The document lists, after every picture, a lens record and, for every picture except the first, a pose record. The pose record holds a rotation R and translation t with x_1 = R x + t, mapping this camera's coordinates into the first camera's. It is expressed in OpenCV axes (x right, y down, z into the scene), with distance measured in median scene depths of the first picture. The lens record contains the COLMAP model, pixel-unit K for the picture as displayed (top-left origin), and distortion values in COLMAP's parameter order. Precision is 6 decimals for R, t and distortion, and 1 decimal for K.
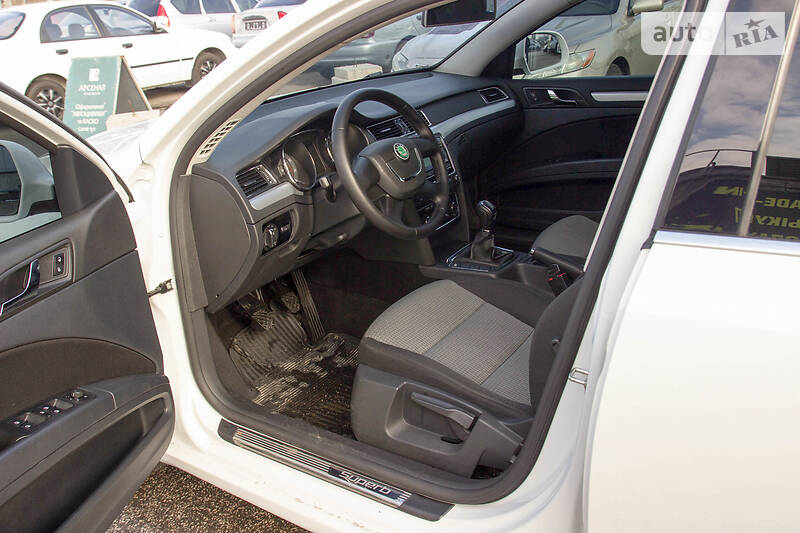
lens RADIAL K [[733.0, 0, 400.0], [0, 733.0, 266.5], [0, 0, 1]] dist [-0.067173, 0.008031]
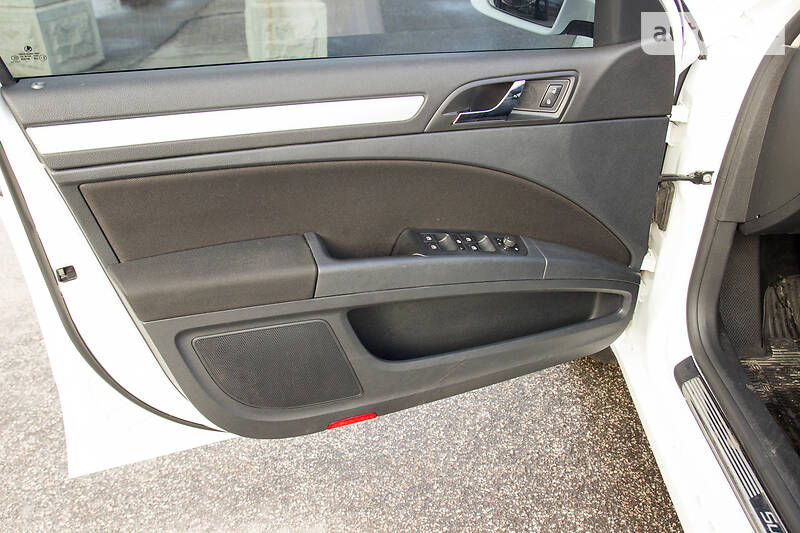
lens RADIAL K [[733.0, 0, 400.0], [0, 733.0, 266.5], [0, 0, 1]] dist [-0.067173, 0.008031]
pose [[0.560538, 0.478406, -0.675962, 0.079583], [-0.342803, 0.877080, 0.336478, -0.042813], [0.753846, 0.043113, 0.655635, 0.253234]]
